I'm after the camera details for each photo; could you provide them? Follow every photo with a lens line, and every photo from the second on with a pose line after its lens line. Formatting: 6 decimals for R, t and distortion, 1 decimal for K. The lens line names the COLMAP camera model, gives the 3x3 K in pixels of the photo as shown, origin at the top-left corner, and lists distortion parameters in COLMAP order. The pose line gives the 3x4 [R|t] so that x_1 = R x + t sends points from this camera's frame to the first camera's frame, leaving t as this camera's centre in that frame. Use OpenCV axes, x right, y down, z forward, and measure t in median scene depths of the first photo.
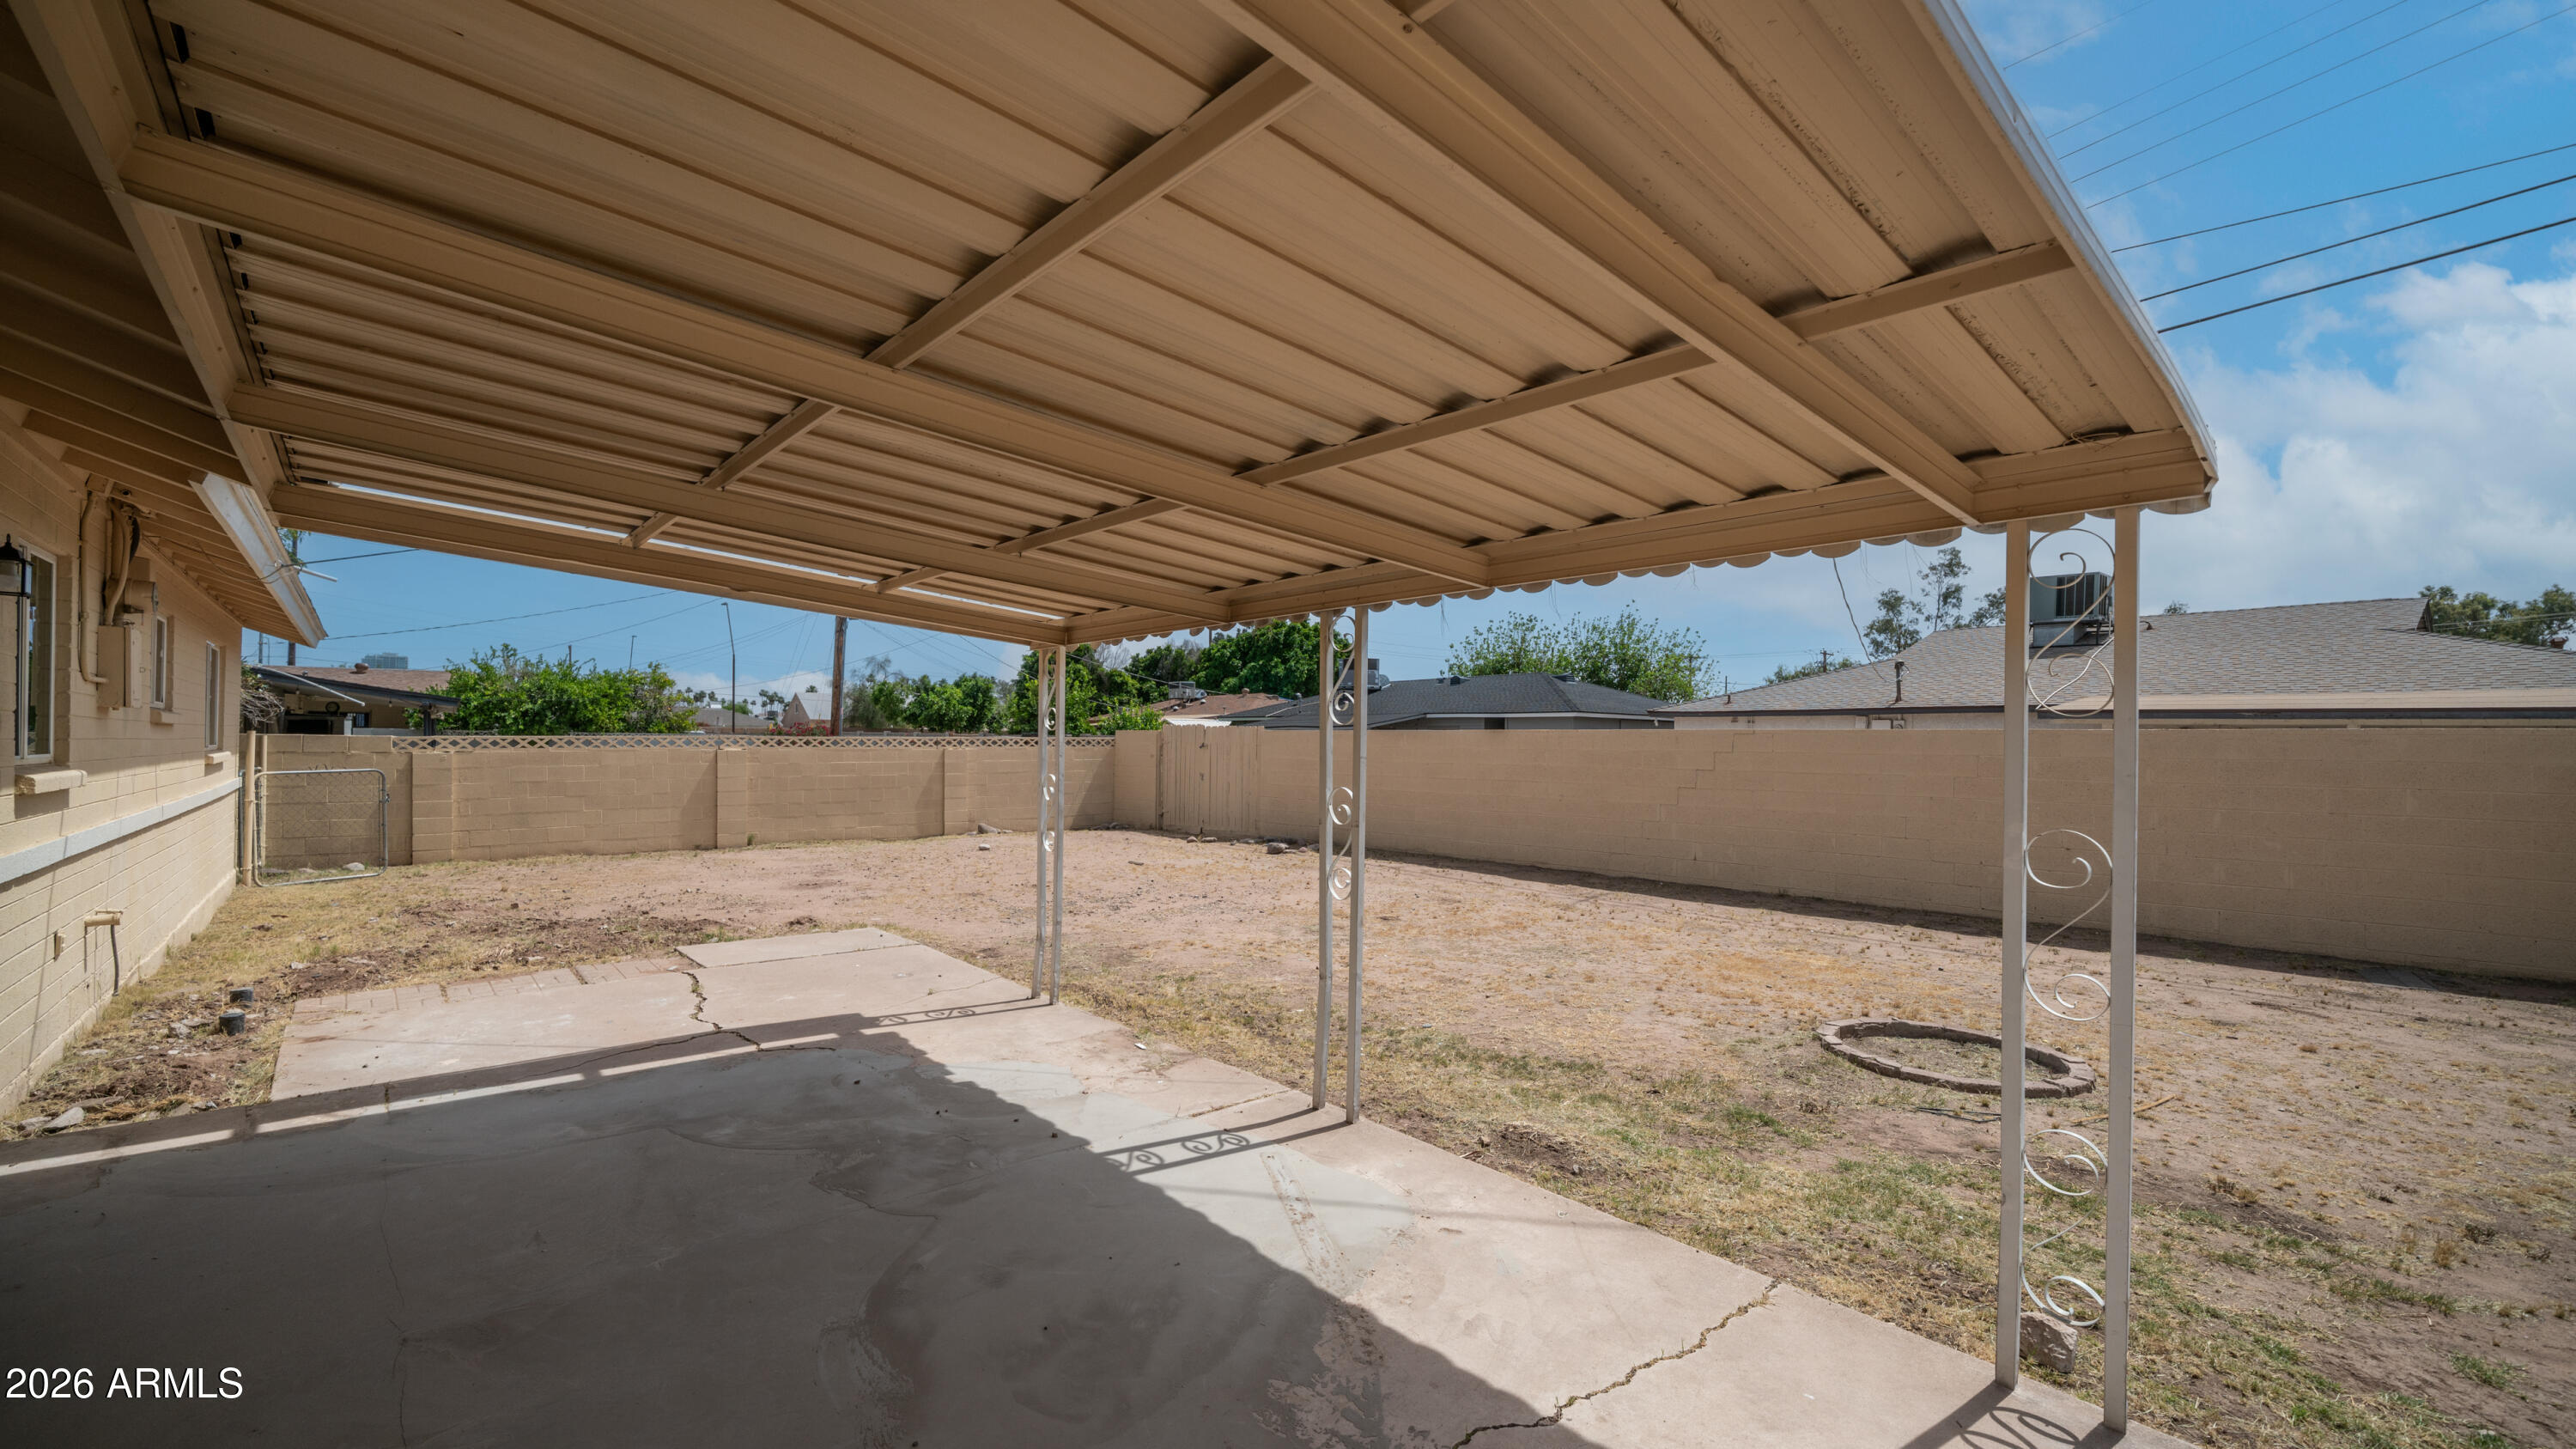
lens RADIAL K [[1013.4, 0, 1279.3], [0, 1013.4, 732.7], [0, 0, 1]] dist [-0.000016, 0.000006]
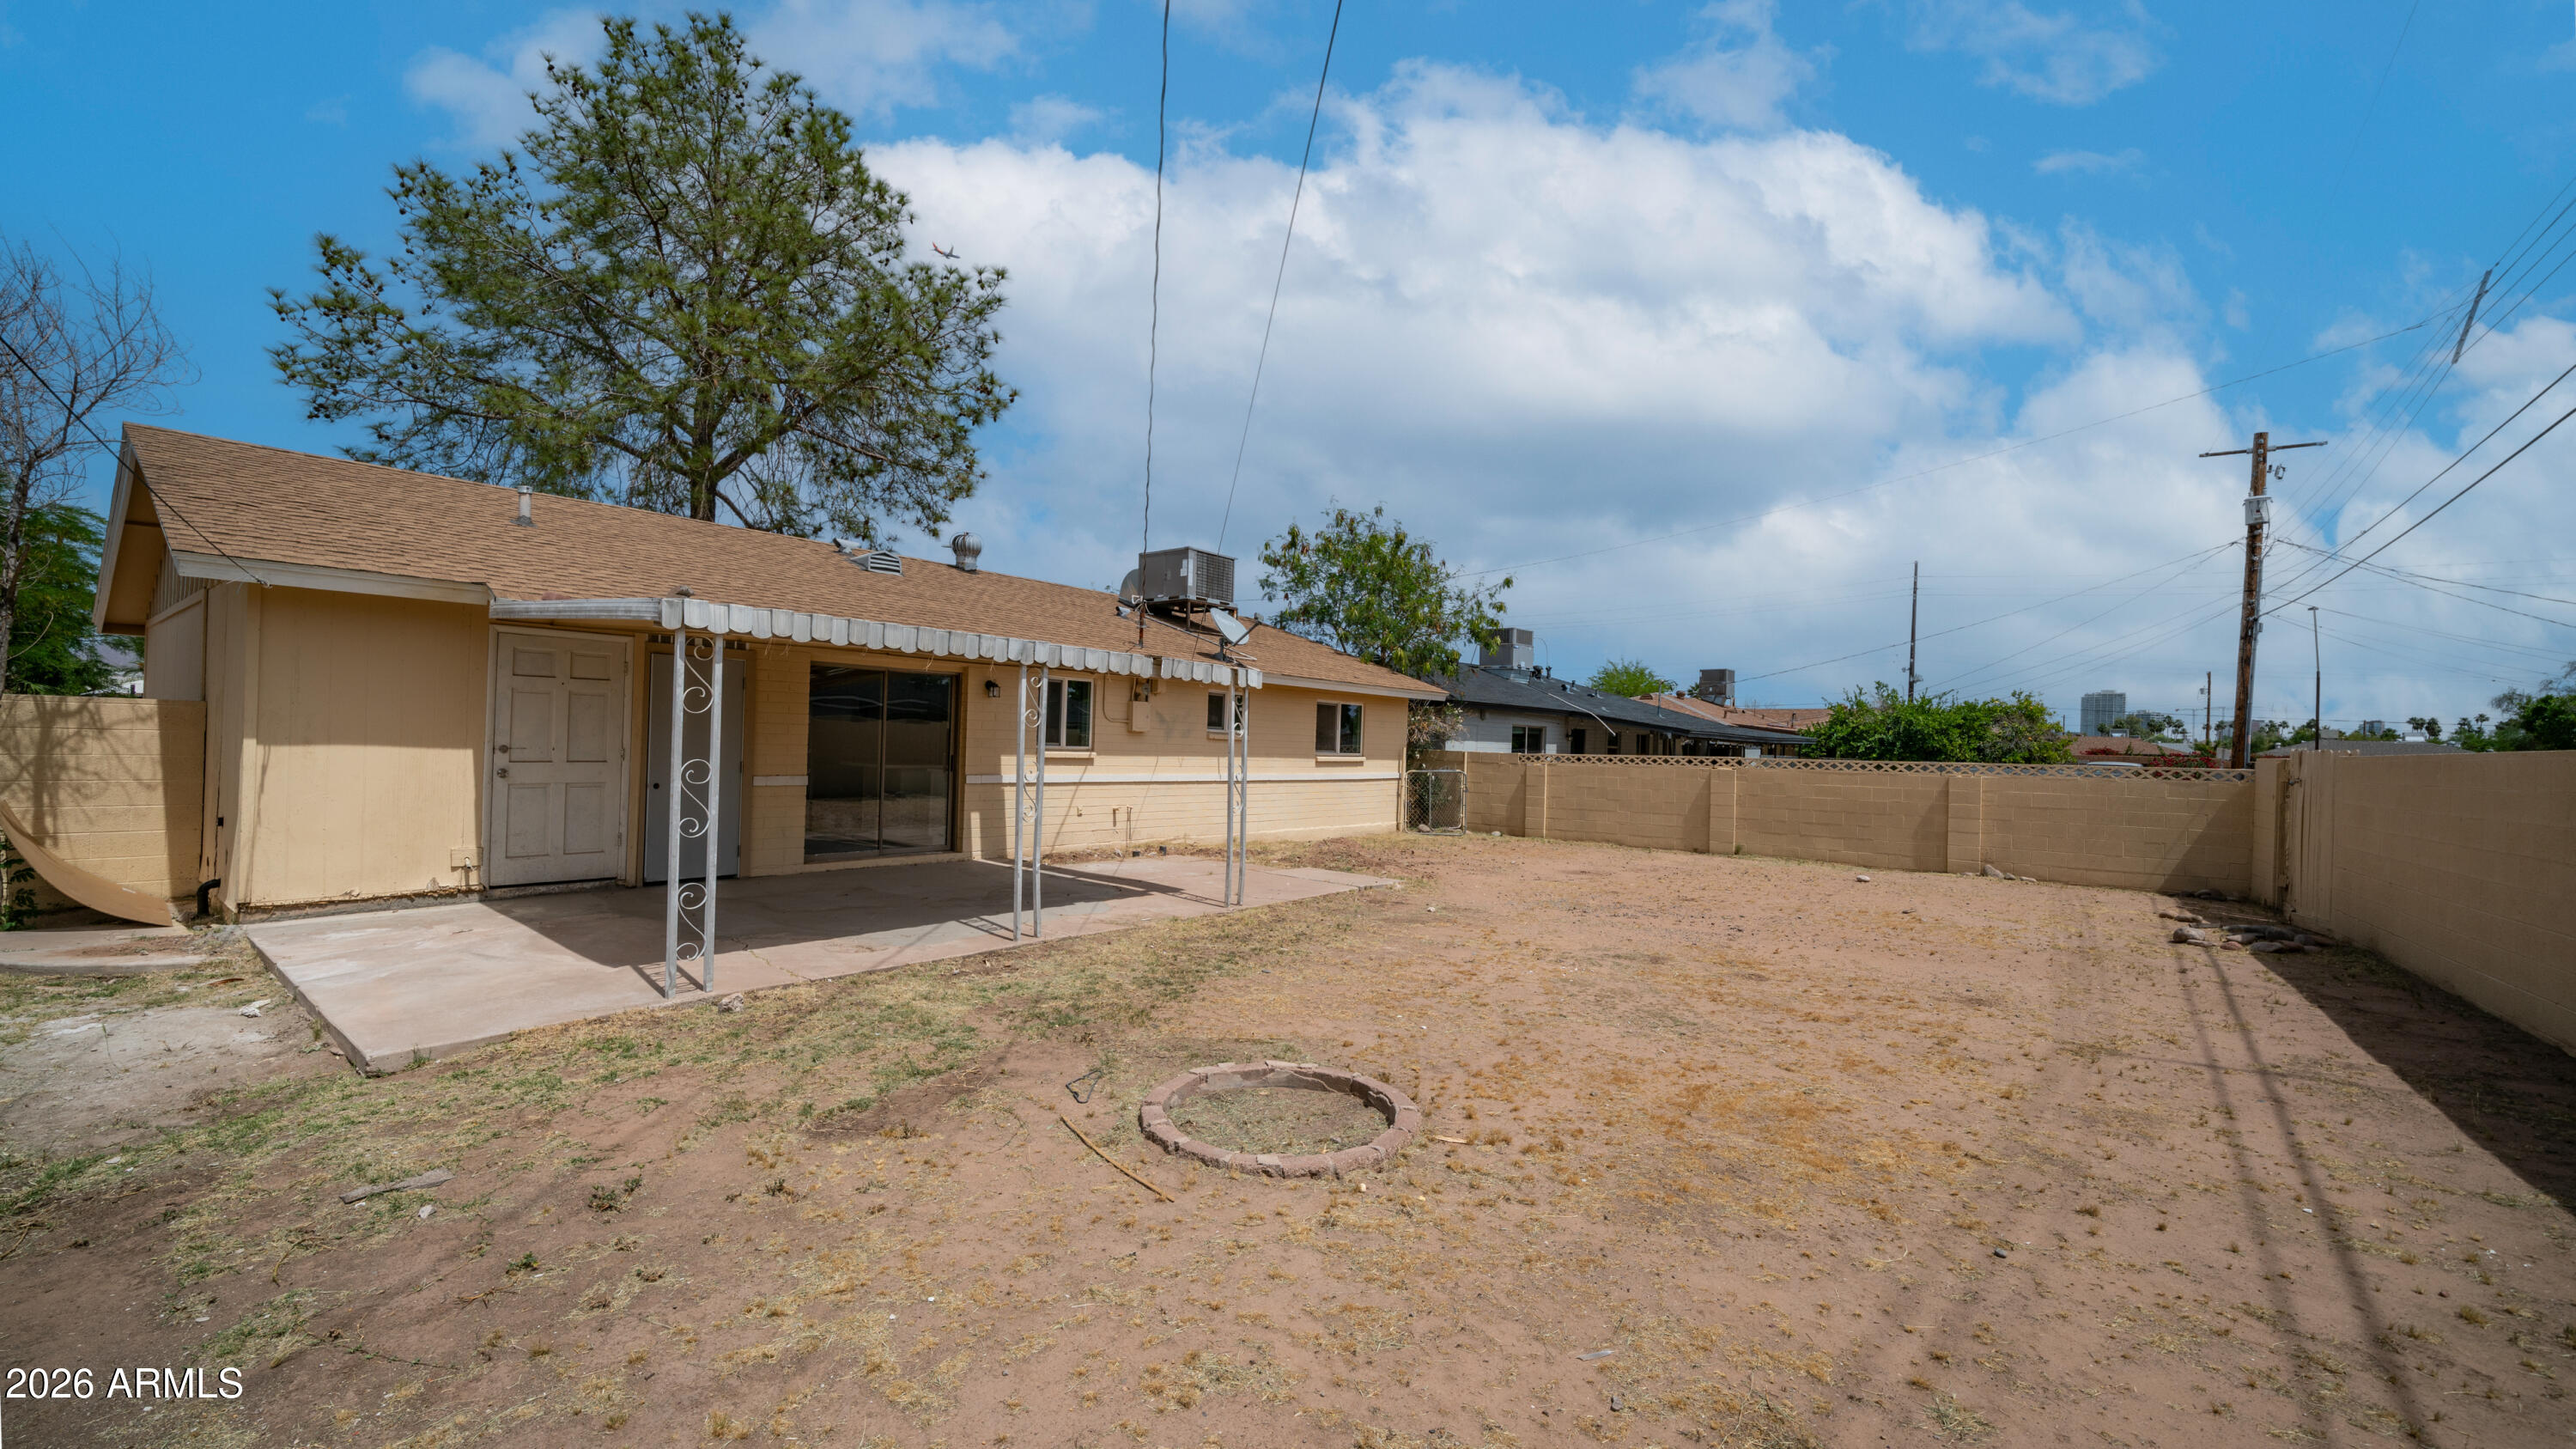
lens RADIAL K [[1013.4, 0, 1278.6], [0, 1013.4, 728.6], [0, 0, 1]] dist [-0.000016, 0.000006]
pose [[0.184608, -0.018828, -0.982632, 0.471861], [-0.018186, 0.999580, -0.022570, 0.005093], [0.982644, 0.022036, 0.184188, 0.263669]]
